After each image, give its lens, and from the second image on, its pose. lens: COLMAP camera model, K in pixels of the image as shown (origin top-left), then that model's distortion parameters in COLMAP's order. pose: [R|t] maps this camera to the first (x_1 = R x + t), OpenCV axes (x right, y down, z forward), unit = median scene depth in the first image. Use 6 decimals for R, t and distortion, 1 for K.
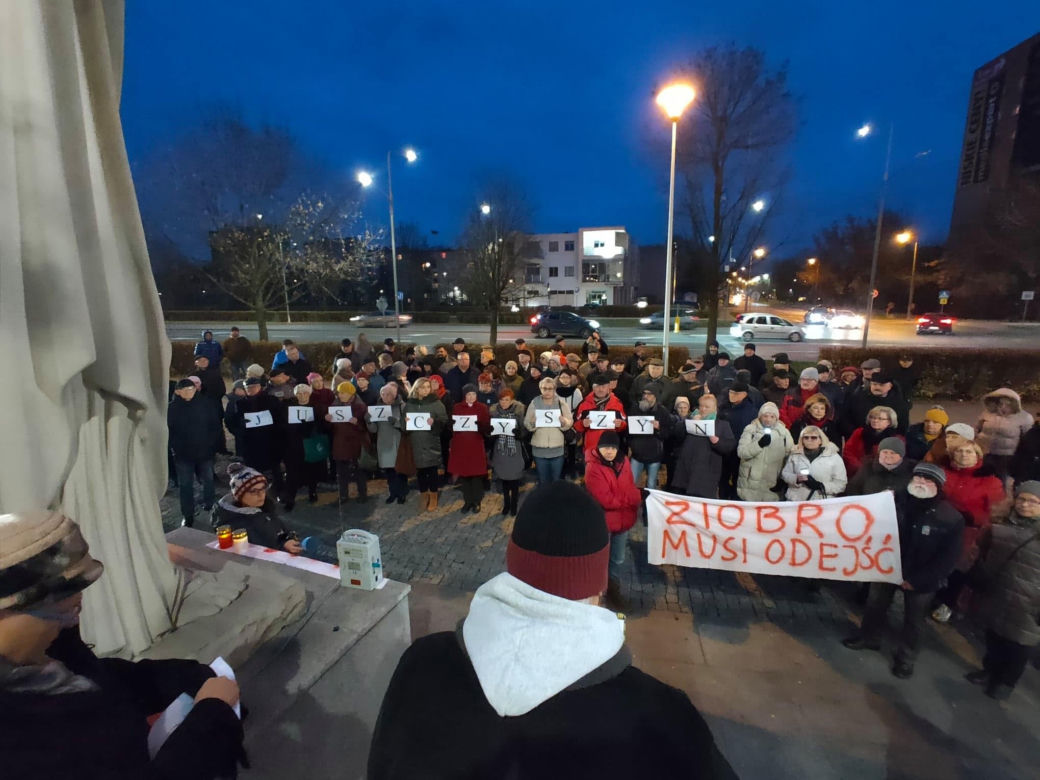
lens RADIAL K [[475.1, 0, 530.0], [0, 475.1, 390.3], [0, 0, 1]] dist [0.002266, -0.002815]
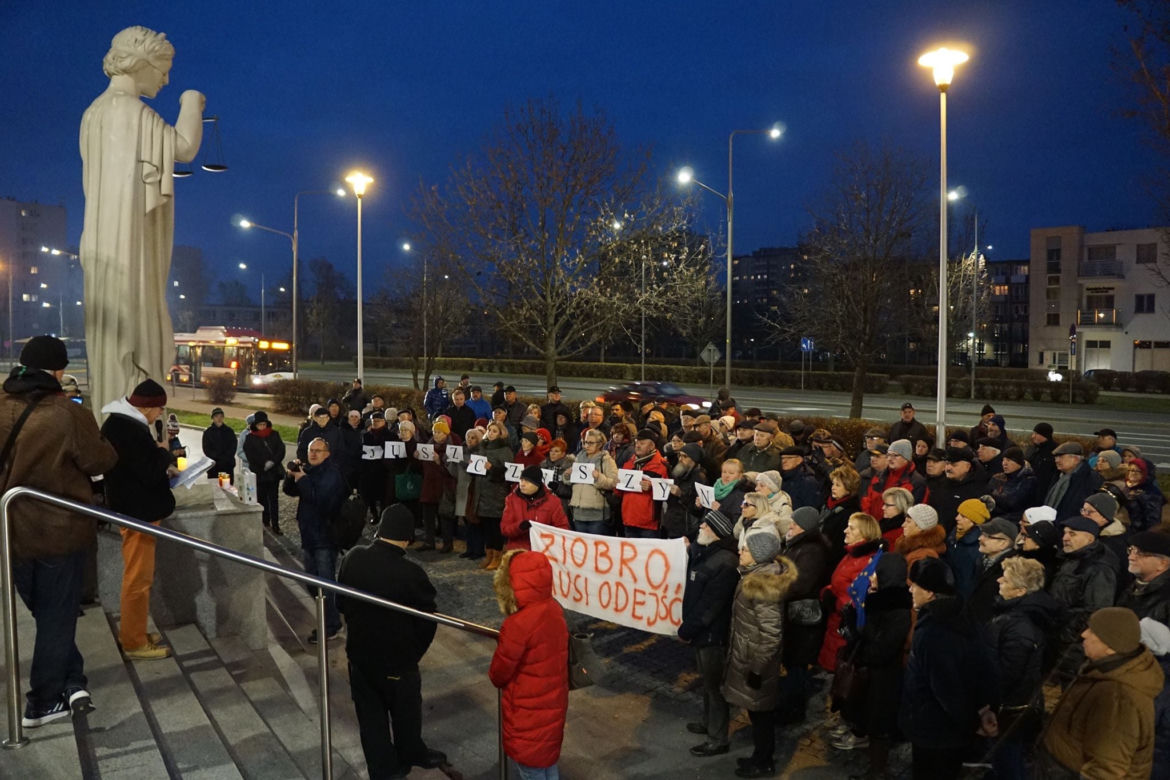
lens RADIAL K [[912.4, 0, 579.5], [0, 912.4, 395.3], [0, 0, 1]] dist [-0.121507, 0.004881]
pose [[0.816608, 0.047644, -0.575223, 0.970280], [-0.128811, 0.986496, -0.101156, 0.085941], [0.562635, 0.156700, 0.811718, -0.377261]]
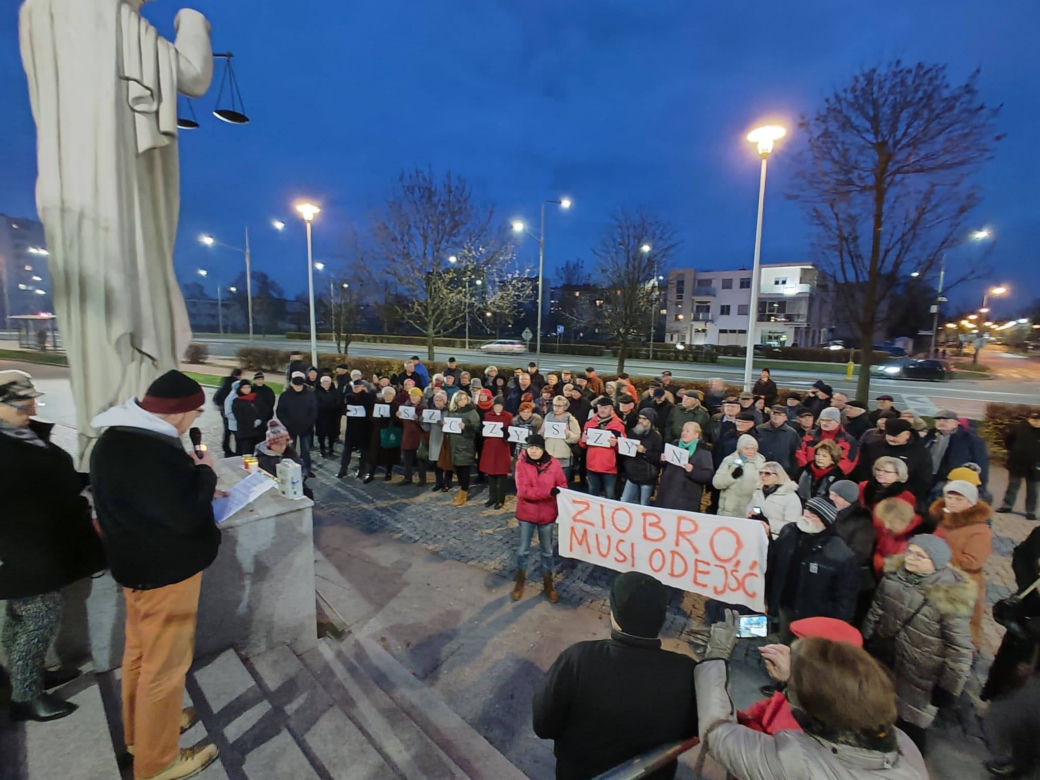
lens RADIAL K [[475.1, 0, 531.6], [0, 475.1, 392.3], [0, 0, 1]] dist [0.002266, -0.002815]
pose [[0.930988, 0.078869, -0.356429, 0.387726], [-0.103866, 0.993257, -0.051511, 0.030768], [0.349962, 0.084977, 0.932902, -0.083884]]
